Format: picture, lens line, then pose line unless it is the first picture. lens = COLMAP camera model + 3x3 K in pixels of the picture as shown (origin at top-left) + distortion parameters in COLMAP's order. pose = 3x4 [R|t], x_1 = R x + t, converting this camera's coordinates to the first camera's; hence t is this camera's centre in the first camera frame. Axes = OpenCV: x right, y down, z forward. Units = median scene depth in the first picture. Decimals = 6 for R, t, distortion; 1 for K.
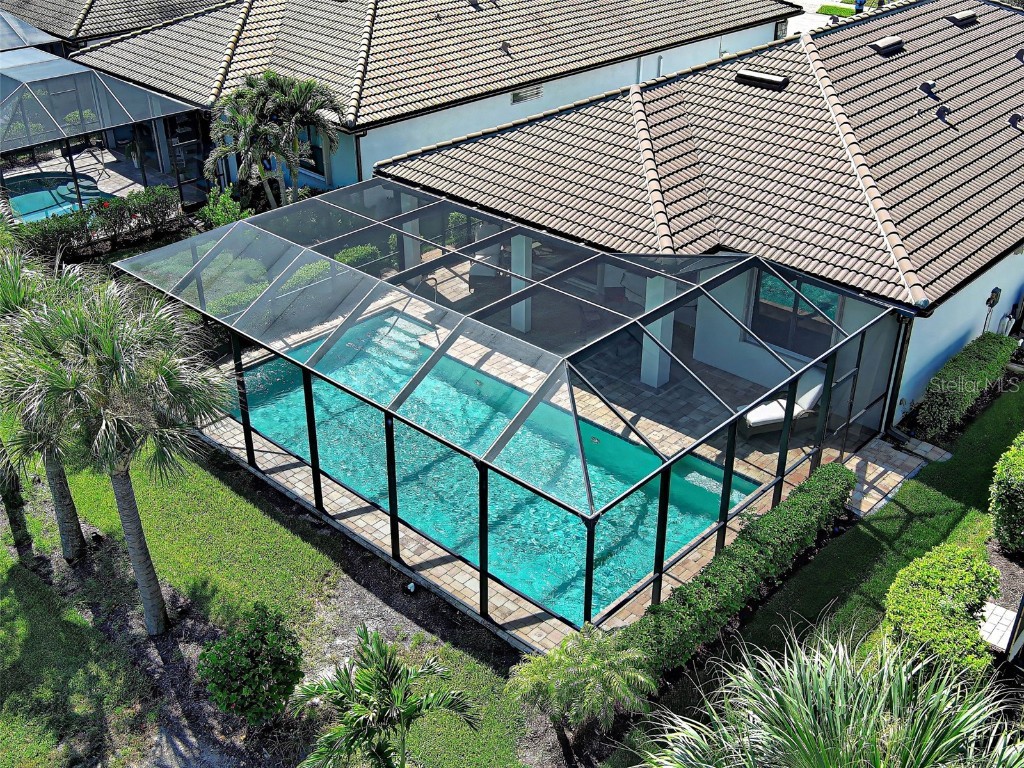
lens RADIAL K [[1058.4, 0, 478.1], [0, 1058.4, 384.9], [0, 0, 1]] dist [0.038001, -0.042052]
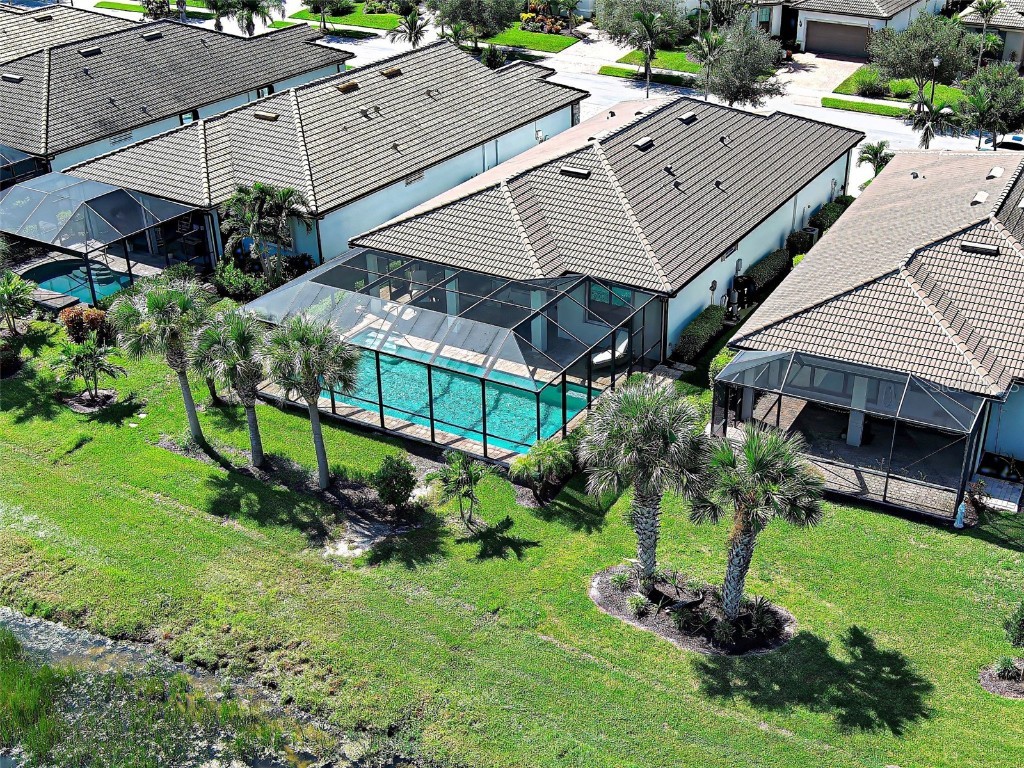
lens RADIAL K [[1175.2, 0, 512.0], [0, 1175.2, 384.0], [0, 0, 1]] dist [0.060337, -0.158547]
pose [[0.973527, -0.108996, 0.200911, -0.267395], [0.117281, 0.992653, -0.029768, 0.101566], [-0.196190, 0.052543, 0.979157, -0.873340]]
